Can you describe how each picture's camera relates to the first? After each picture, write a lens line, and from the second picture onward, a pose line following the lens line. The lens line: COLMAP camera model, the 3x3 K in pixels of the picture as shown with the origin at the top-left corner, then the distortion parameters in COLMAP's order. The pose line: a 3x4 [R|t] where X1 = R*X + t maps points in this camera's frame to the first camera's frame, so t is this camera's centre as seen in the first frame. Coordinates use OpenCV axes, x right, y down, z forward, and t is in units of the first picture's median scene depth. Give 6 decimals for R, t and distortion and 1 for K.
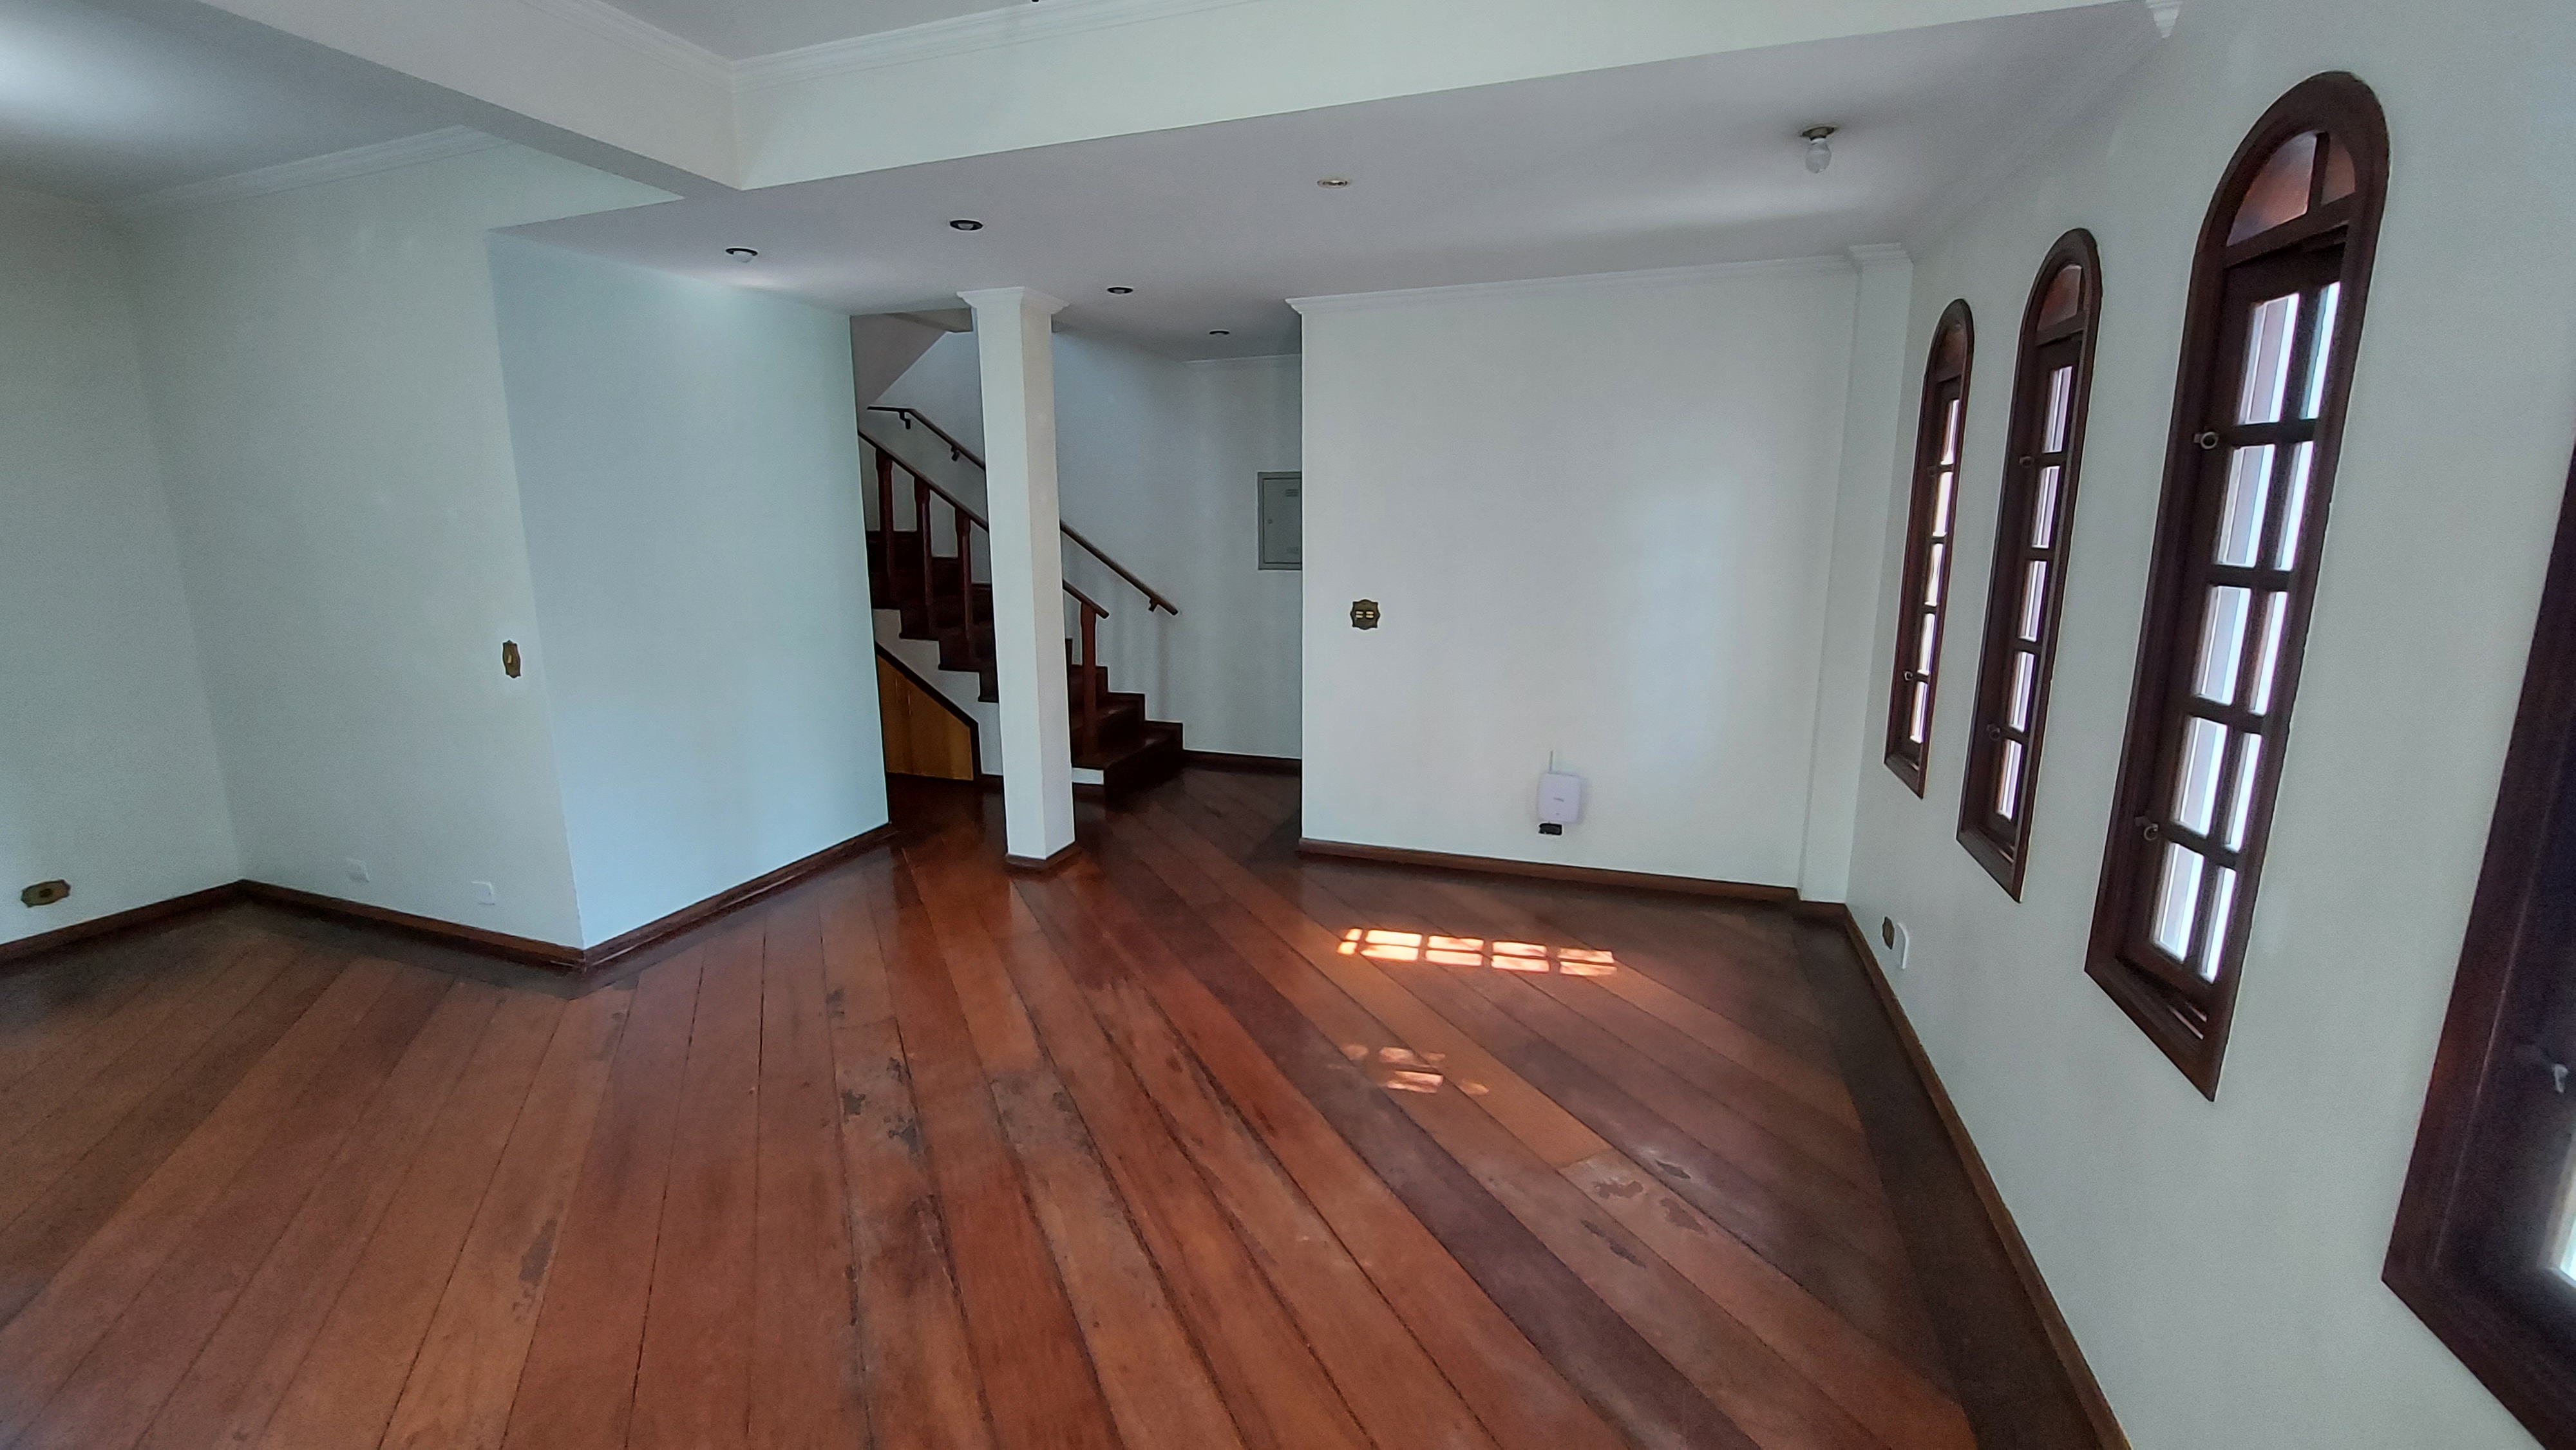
lens RADIAL K [[1030.9, 0, 1265.7], [0, 1030.9, 709.8], [0, 0, 1]] dist [-0.014157, -0.000279]
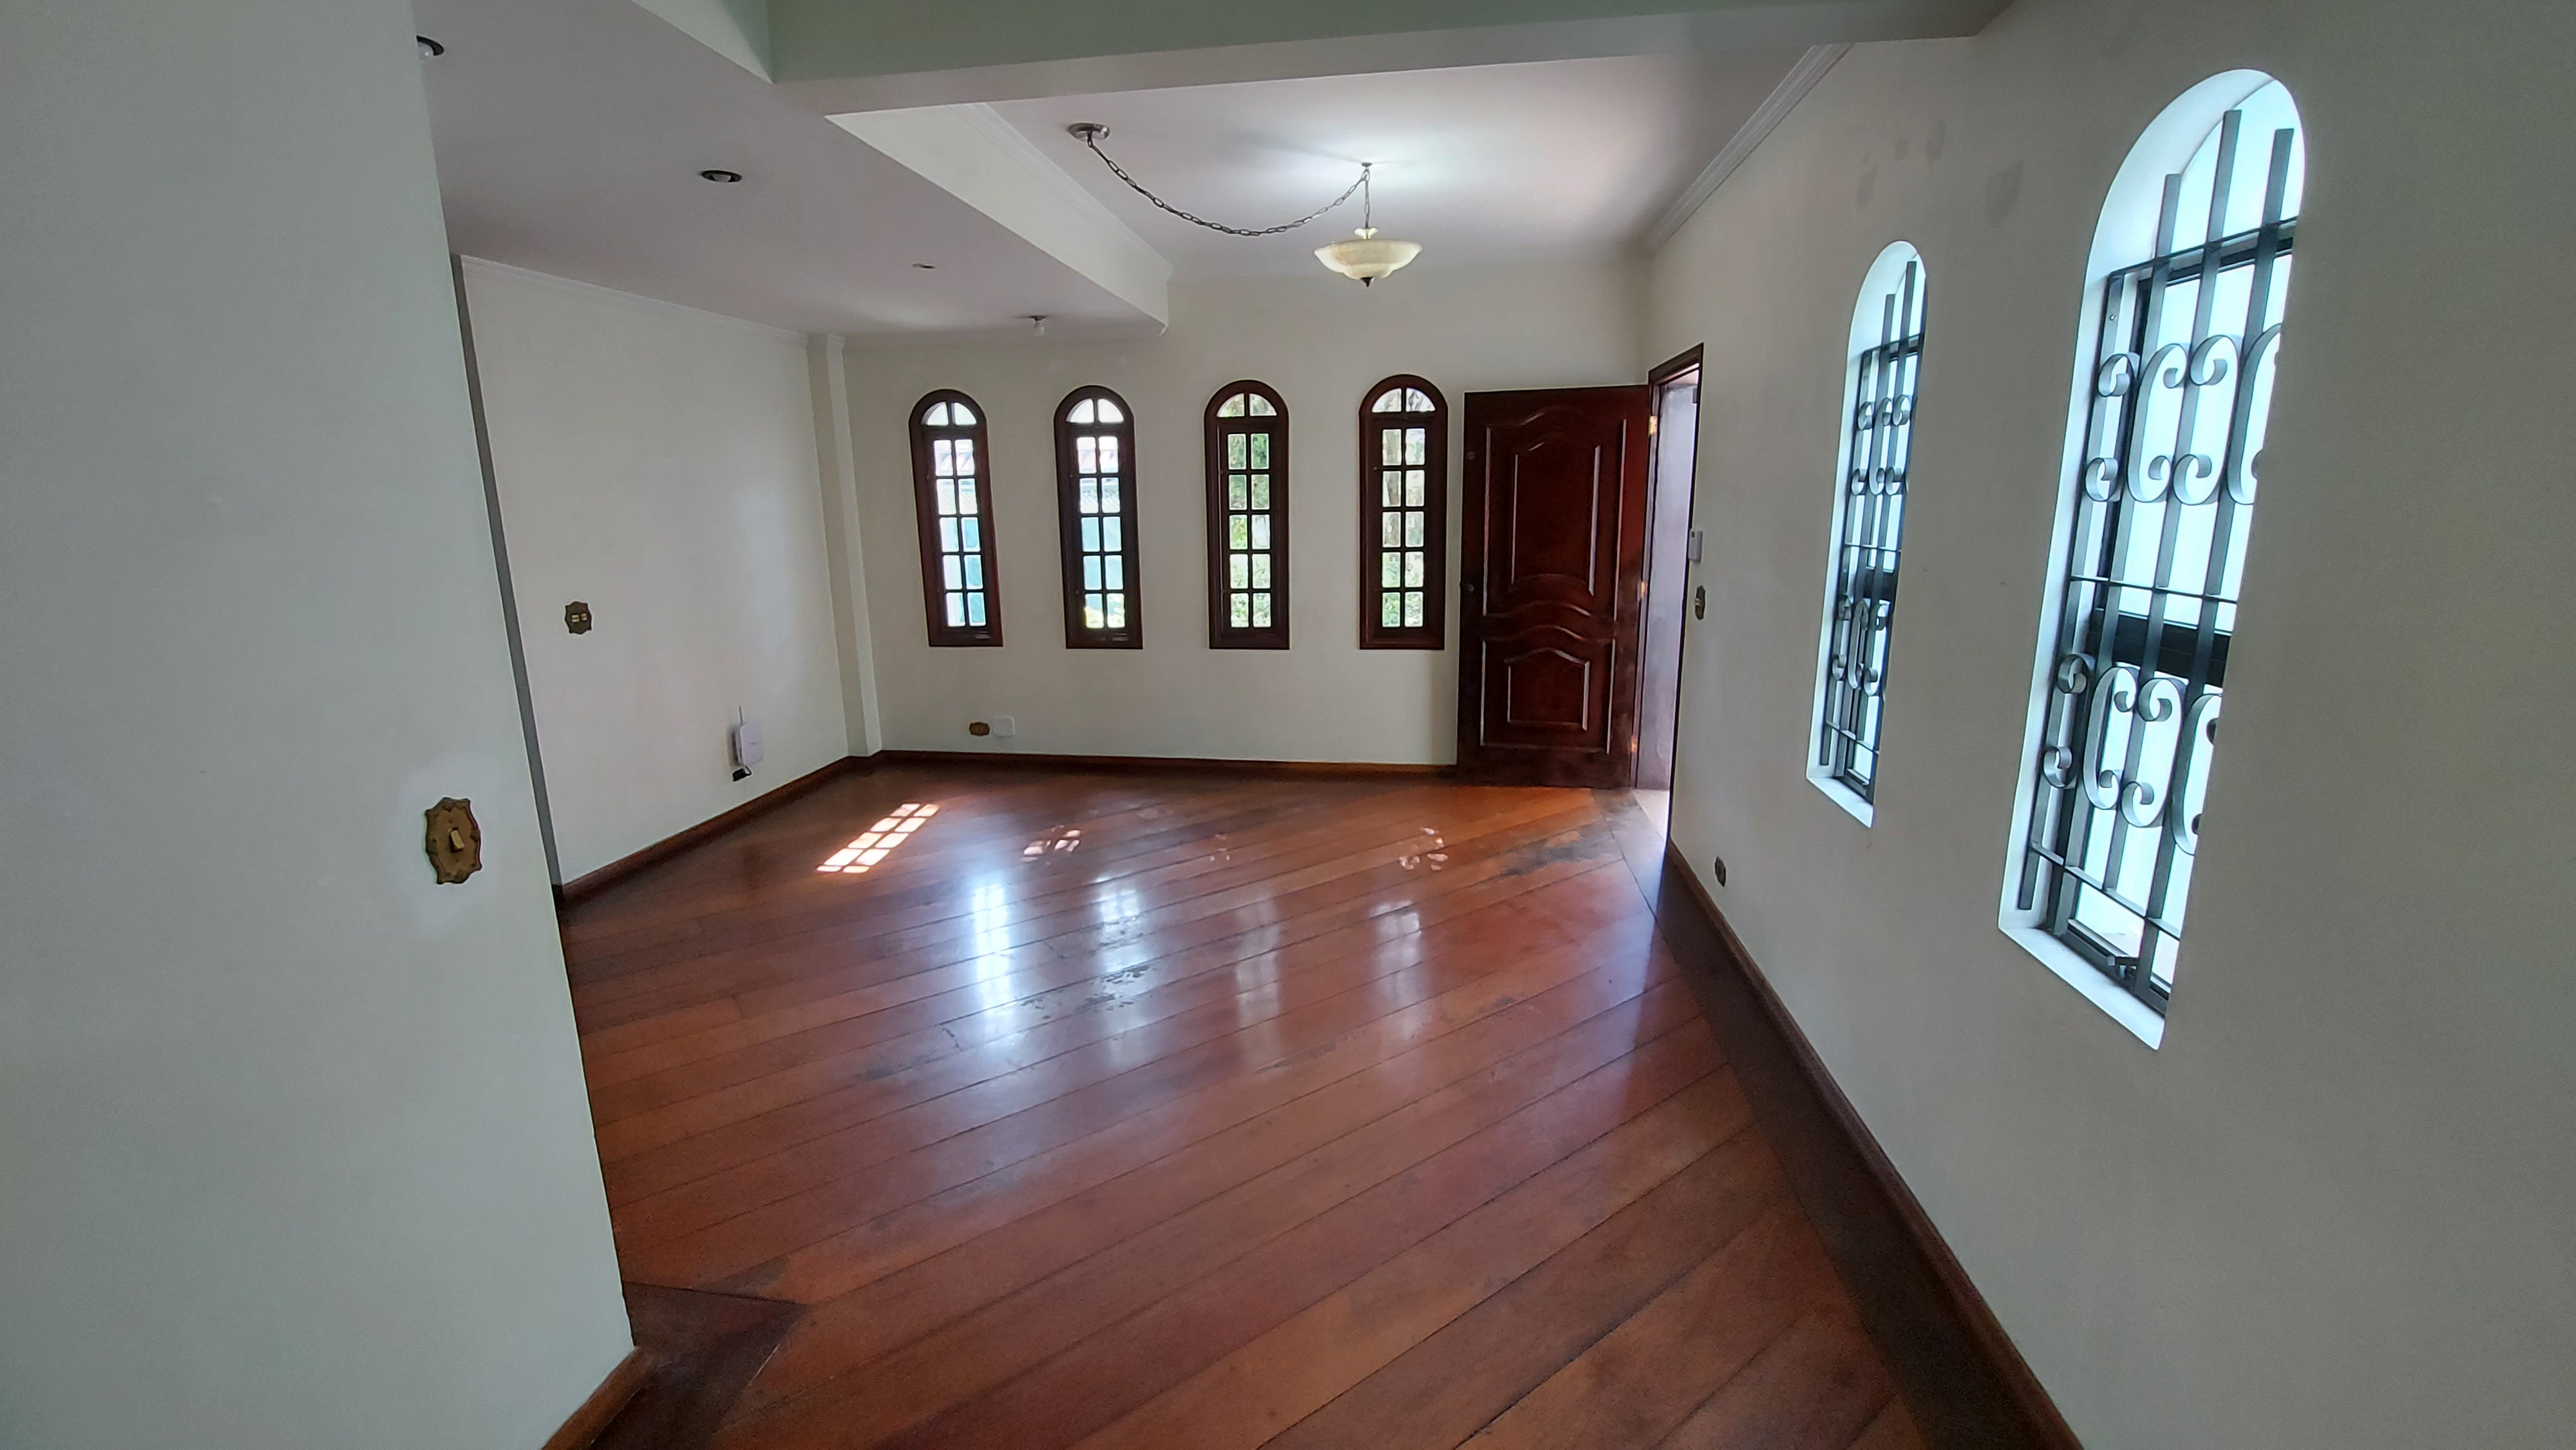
lens RADIAL K [[1030.9, 0, 1265.7], [0, 1030.9, 709.8], [0, 0, 1]] dist [-0.014157, -0.000279]
pose [[-0.184957, -0.195865, 0.963030, -1.131935], [0.200774, 0.951738, 0.232129, -0.126674], [-0.962019, 0.236286, -0.136706, 0.672852]]
